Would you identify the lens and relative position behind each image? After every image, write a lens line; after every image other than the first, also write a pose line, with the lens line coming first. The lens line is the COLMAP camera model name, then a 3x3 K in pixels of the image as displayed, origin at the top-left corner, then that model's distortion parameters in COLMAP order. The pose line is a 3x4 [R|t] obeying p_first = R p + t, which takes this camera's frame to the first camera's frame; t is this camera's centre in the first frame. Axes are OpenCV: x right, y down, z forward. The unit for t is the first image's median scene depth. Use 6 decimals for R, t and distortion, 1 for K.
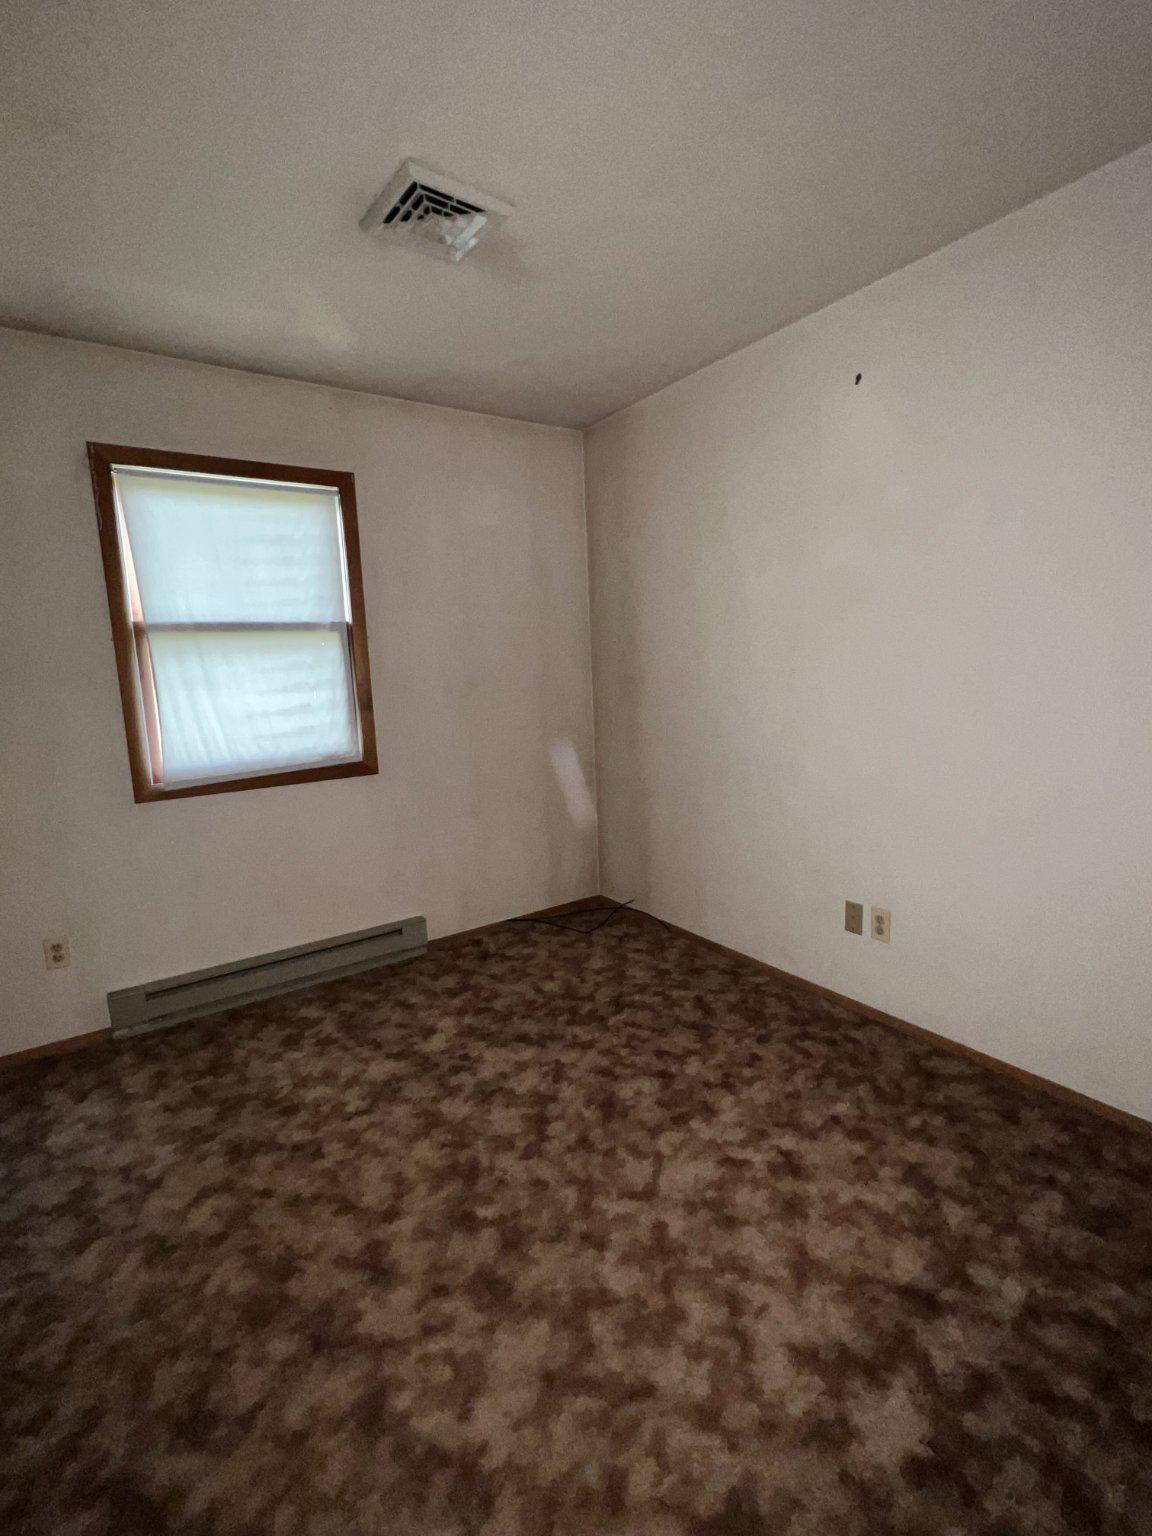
lens RADIAL K [[703.0, 0, 572.9], [0, 703.0, 819.4], [0, 0, 1]] dist [0.018603, 0.000230]
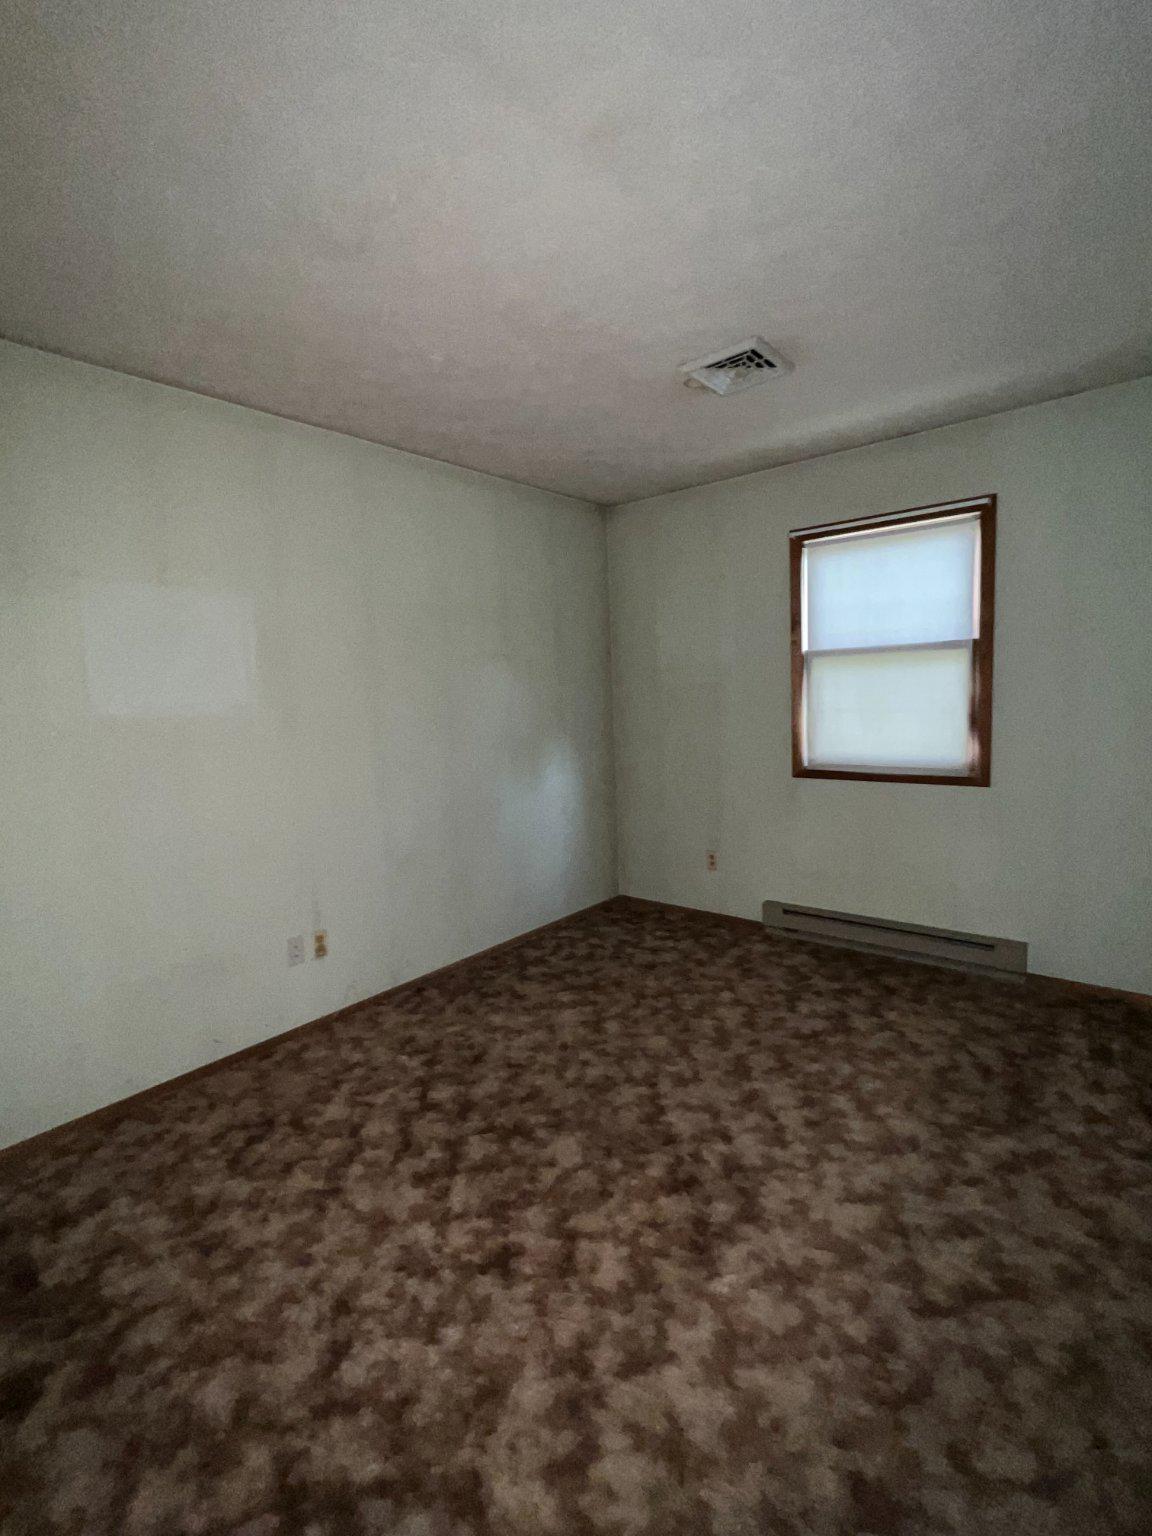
lens RADIAL K [[705.3, 0, 575.5], [0, 705.3, 765.7], [0, 0, 1]] dist [-0.003092, 0.000820]
pose [[0.267156, 0.114553, -0.956820, 0.488797], [-0.179705, 0.981414, 0.067322, -0.095285], [0.946749, 0.153960, 0.282777, 0.311175]]
